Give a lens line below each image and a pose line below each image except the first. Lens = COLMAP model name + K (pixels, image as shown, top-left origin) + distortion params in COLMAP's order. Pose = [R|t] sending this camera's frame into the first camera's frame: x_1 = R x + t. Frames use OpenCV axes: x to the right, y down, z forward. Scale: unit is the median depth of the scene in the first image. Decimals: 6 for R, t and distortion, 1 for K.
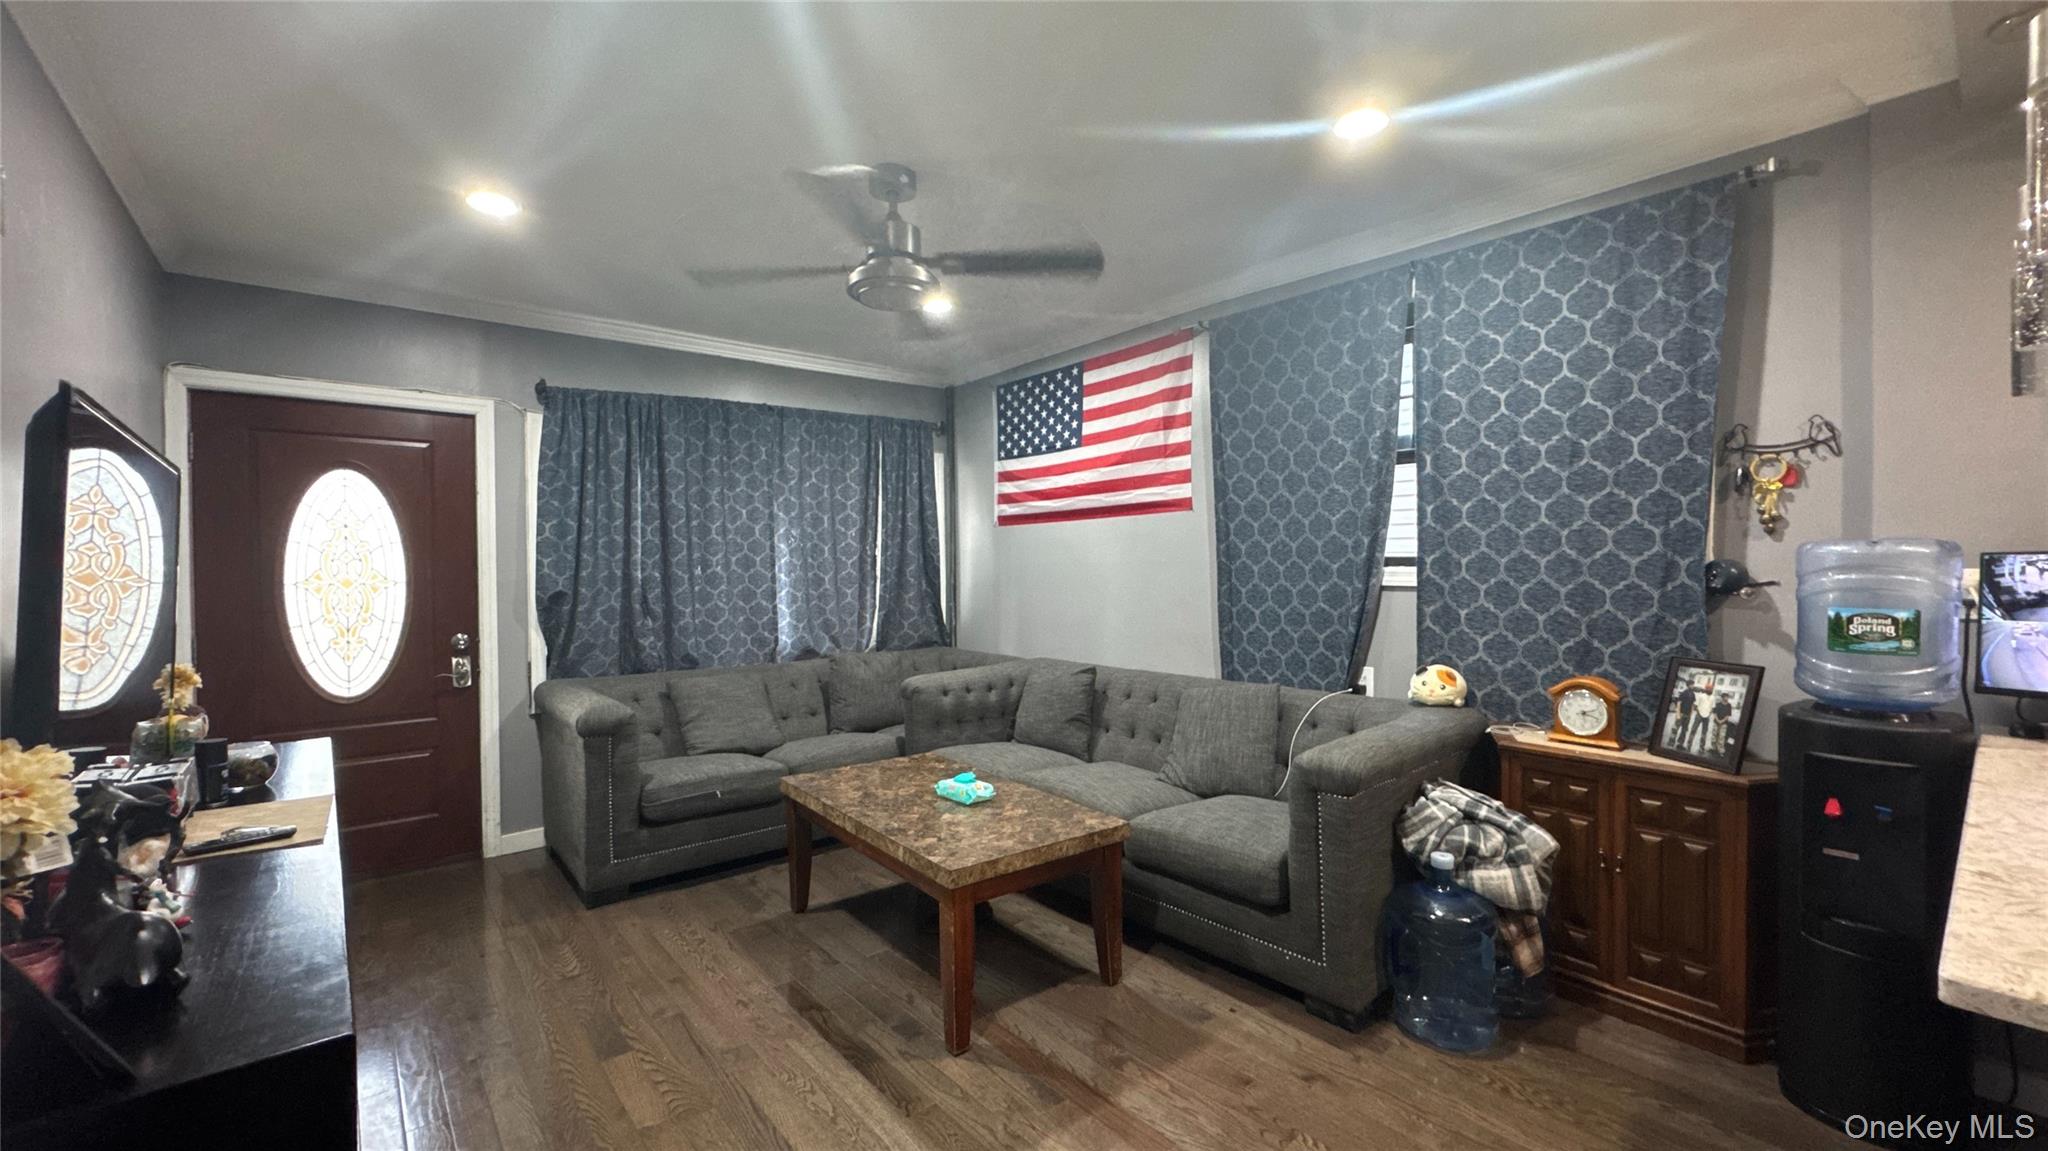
lens RADIAL K [[817.7, 0, 1029.0], [0, 817.7, 570.3], [0, 0, 1]] dist [-0.004443, 0.001262]
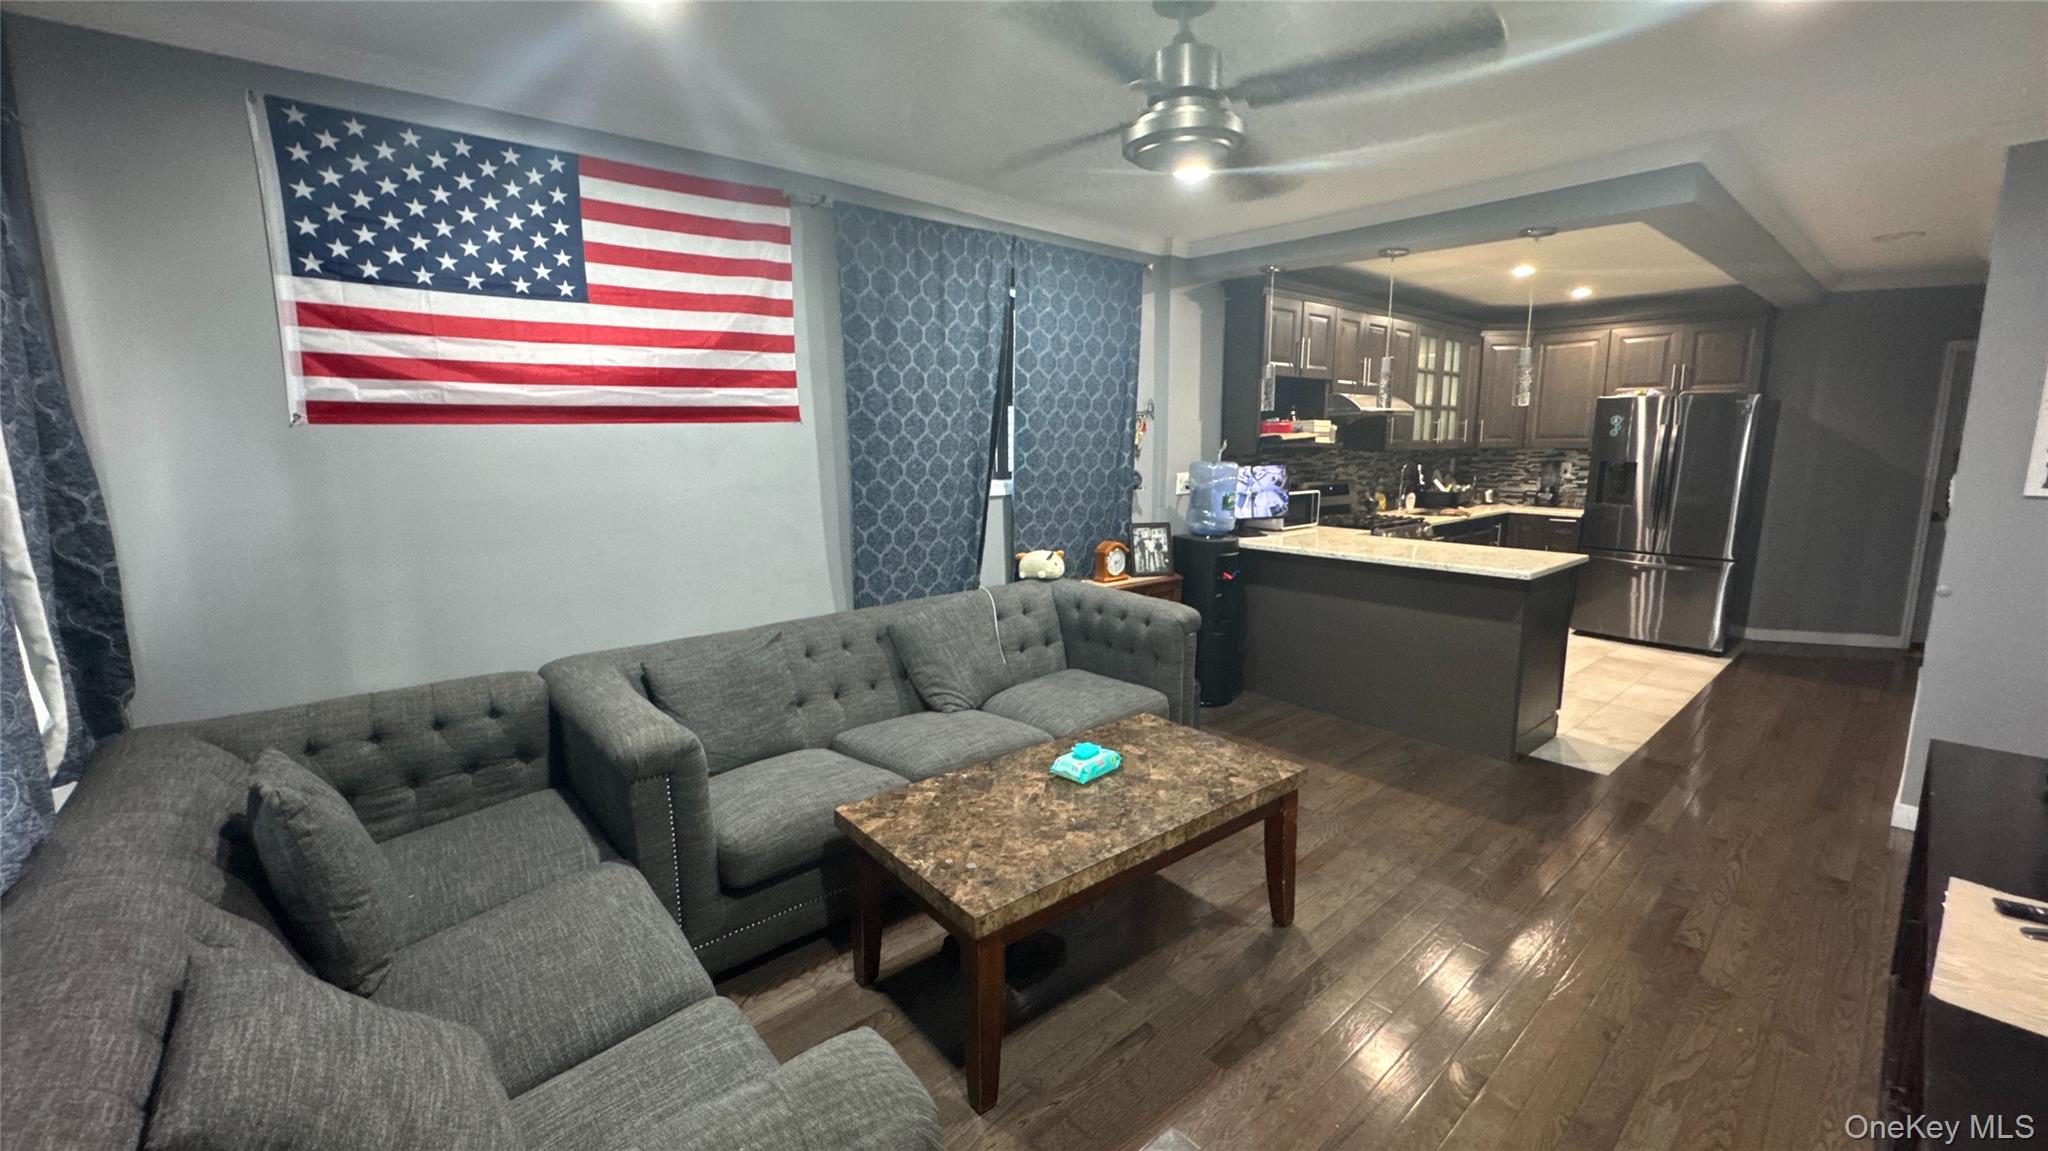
lens RADIAL K [[817.7, 0, 1018.3], [0, 817.7, 574.0], [0, 0, 1]] dist [-0.004443, 0.001262]
pose [[-0.016527, -0.152264, 0.988202, -0.701480], [0.019099, 0.988108, 0.152569, -0.046396], [-0.999681, 0.021395, -0.013423, 0.847891]]
